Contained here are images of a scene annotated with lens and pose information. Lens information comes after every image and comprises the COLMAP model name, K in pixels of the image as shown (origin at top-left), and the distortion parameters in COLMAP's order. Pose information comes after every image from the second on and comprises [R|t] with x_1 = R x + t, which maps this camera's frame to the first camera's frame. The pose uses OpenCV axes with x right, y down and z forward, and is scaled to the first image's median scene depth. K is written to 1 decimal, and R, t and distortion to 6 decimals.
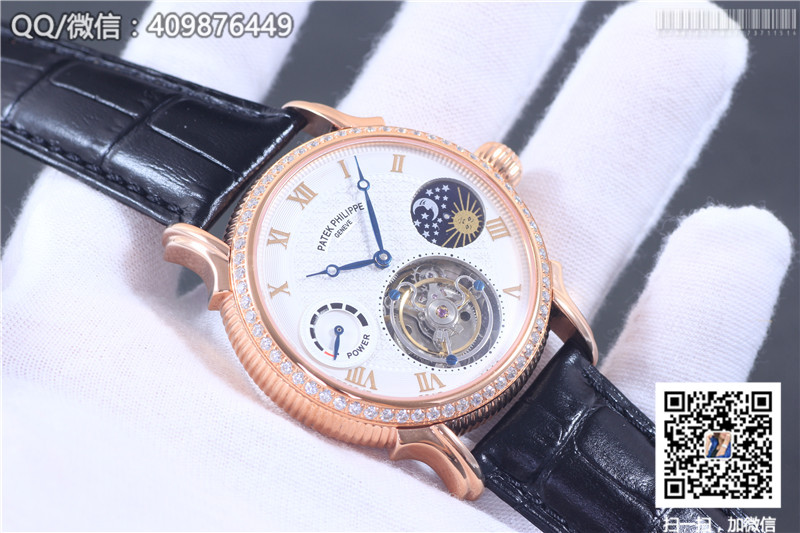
lens RADIAL K [[4182.8, 0, 400.0], [0, 4182.8, 266.5], [0, 0, 1]] dist [0.146021, 5.536158]
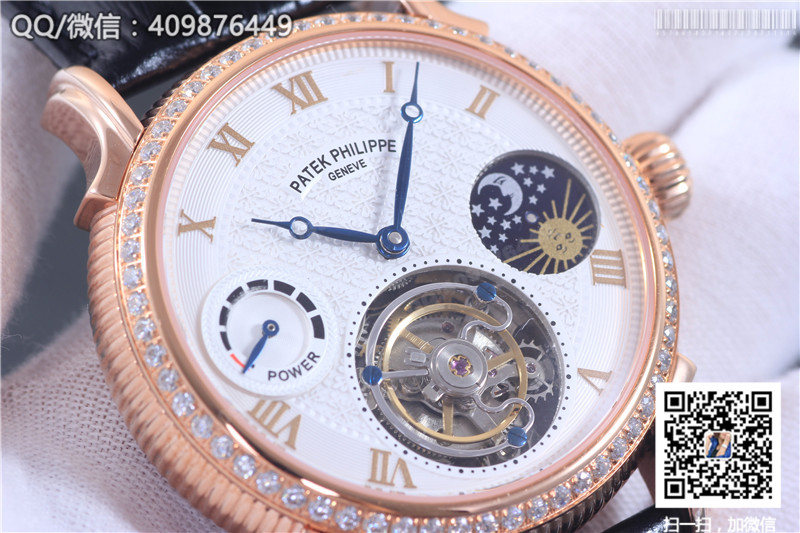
lens RADIAL K [[4182.8, 0, 400.0], [0, 4182.8, 266.5], [0, 0, 1]] dist [0.146021, 5.536158]
pose [[0.936222, 0.332952, -0.112388, 0.060847], [-0.341464, 0.937494, -0.067141, 0.038625], [0.083009, 0.101235, 0.991393, 0.441434]]
